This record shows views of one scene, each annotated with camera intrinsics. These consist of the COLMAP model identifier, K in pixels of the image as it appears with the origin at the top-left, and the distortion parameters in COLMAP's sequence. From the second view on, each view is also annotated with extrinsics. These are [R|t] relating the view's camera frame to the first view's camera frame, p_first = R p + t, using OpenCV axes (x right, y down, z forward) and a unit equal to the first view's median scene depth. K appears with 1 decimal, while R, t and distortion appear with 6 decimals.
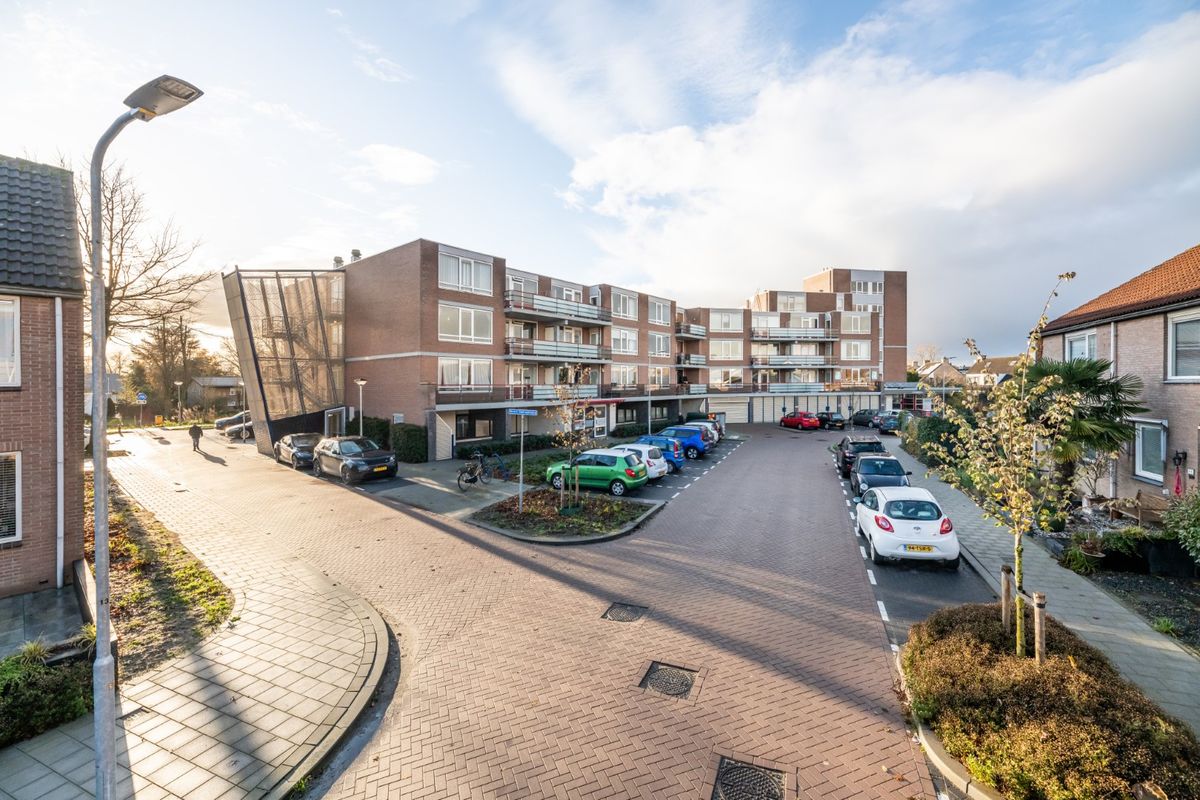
lens RADIAL K [[689.3, 0, 600.0], [0, 689.3, 400.0], [0, 0, 1]] dist [0.004529, 0.000529]
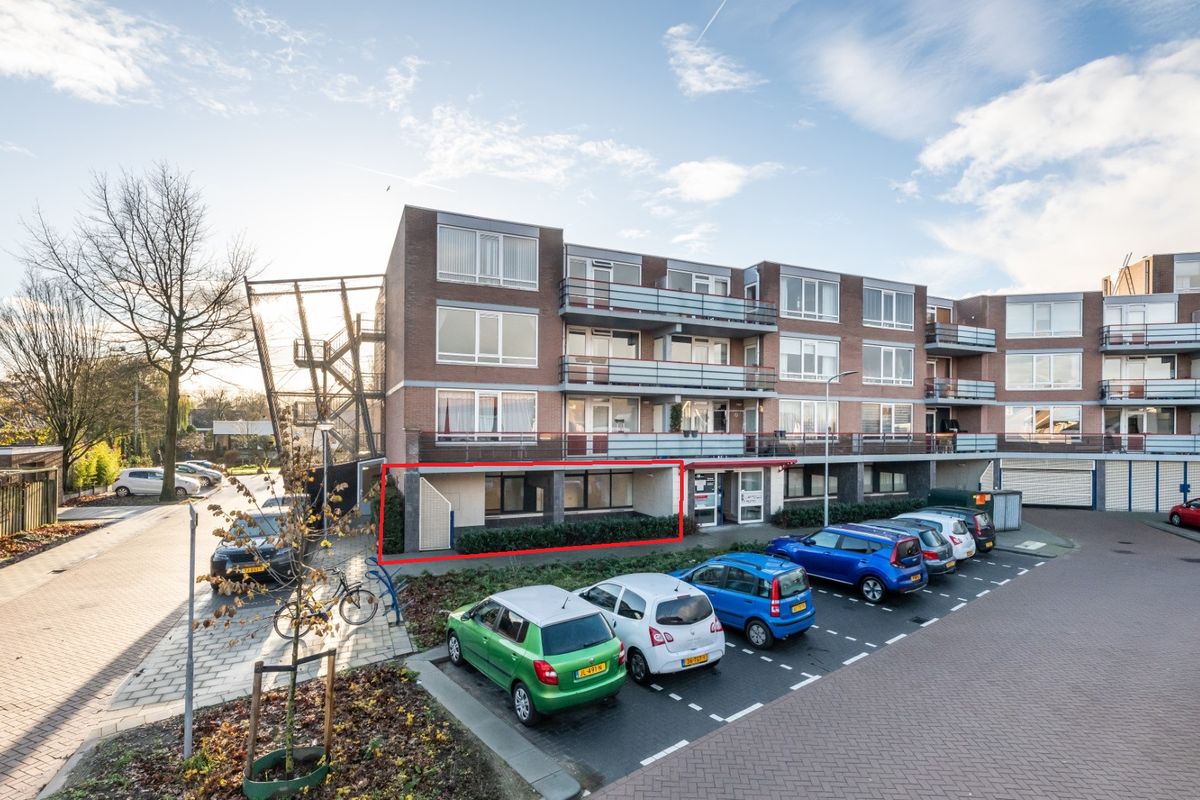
lens RADIAL K [[726.2, 0, 598.5], [0, 726.2, 432.6], [0, 0, 1]] dist [0.027720, 0.002081]
pose [[0.876724, 0.015697, -0.480738, 0.173112], [-0.020800, 0.999770, -0.005289, -0.016060], [0.480544, 0.014636, 0.876848, 0.371558]]
